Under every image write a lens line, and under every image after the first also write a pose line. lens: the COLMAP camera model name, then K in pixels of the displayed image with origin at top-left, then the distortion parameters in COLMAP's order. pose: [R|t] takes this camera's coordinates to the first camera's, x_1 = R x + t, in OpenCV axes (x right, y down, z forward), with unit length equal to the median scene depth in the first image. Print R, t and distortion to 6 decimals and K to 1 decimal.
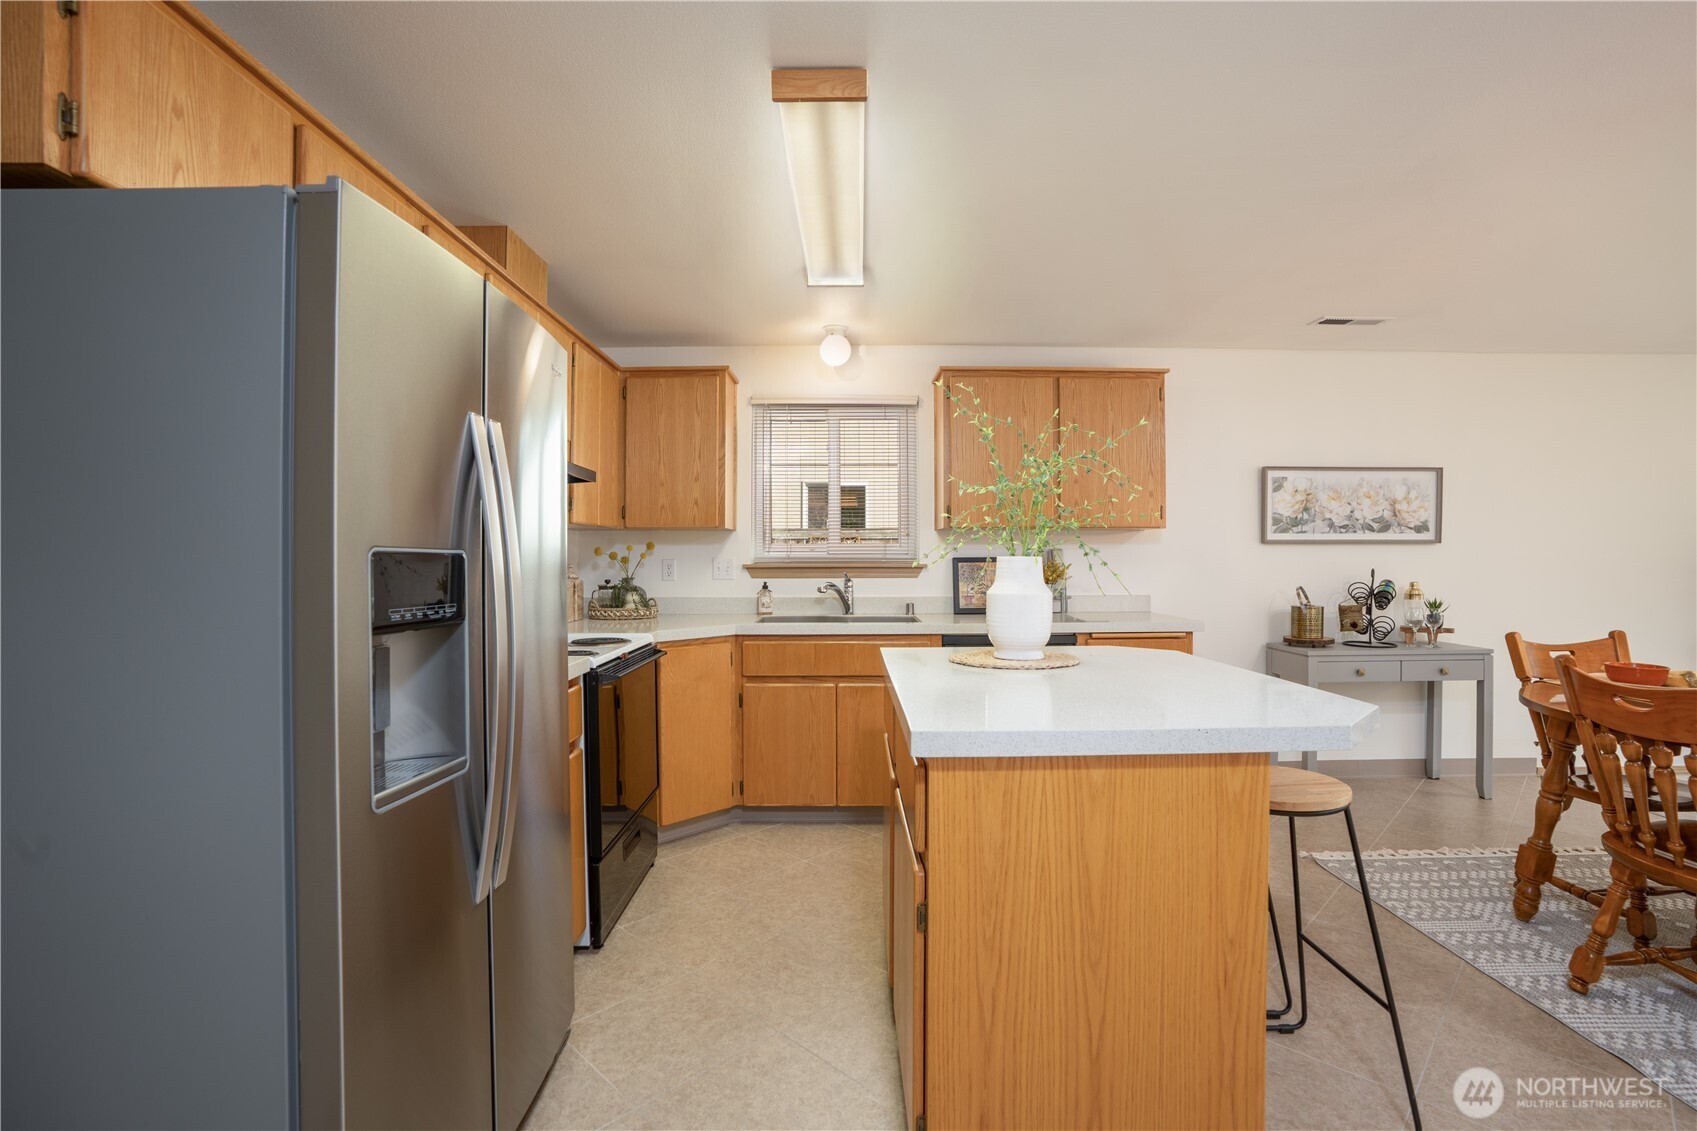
lens RADIAL K [[783.3, 0, 852.4], [0, 783.3, 554.3], [0, 0, 1]] dist [-0.072928, 0.029210]
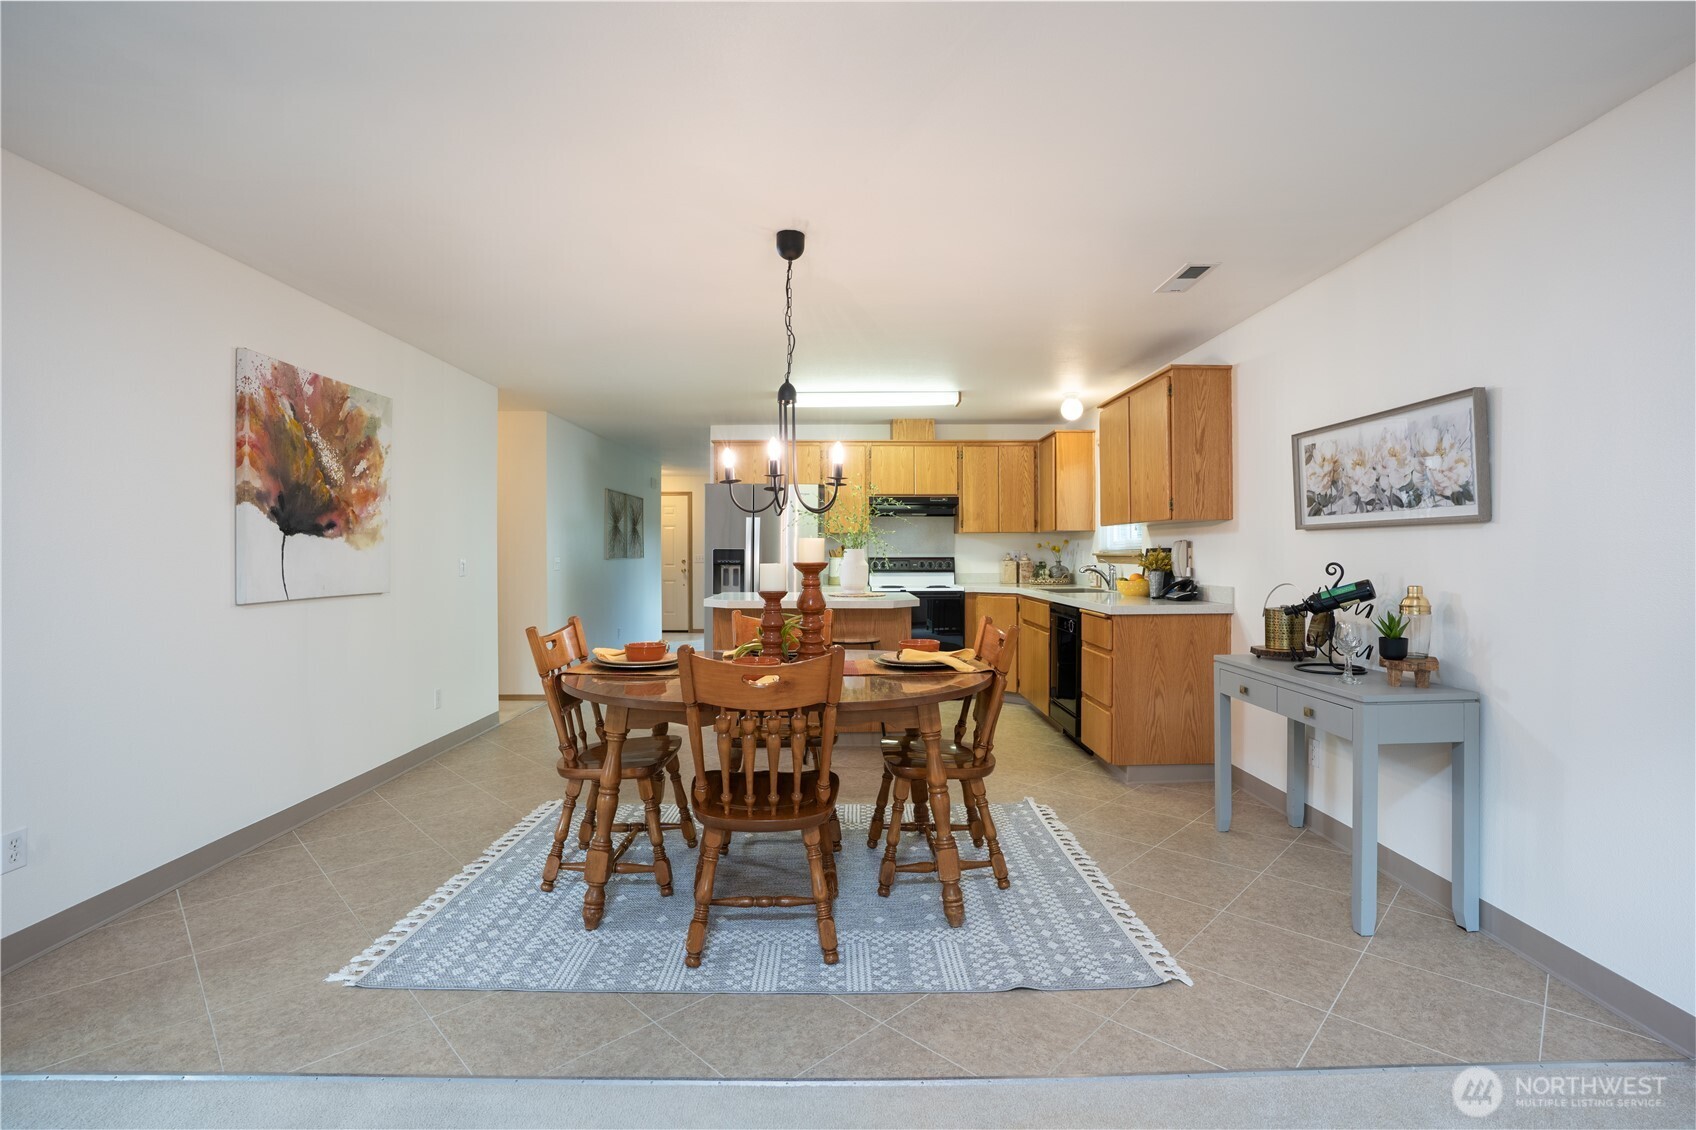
lens RADIAL K [[789.8, 0, 853.1], [0, 789.8, 553.0], [0, 0, 1]] dist [-0.068643, 0.029067]
pose [[0.002143, 0.003848, -0.999990, 1.344546], [0.007476, 0.999965, 0.003864, 0.003459], [0.999970, -0.007484, 0.002114, 0.531877]]
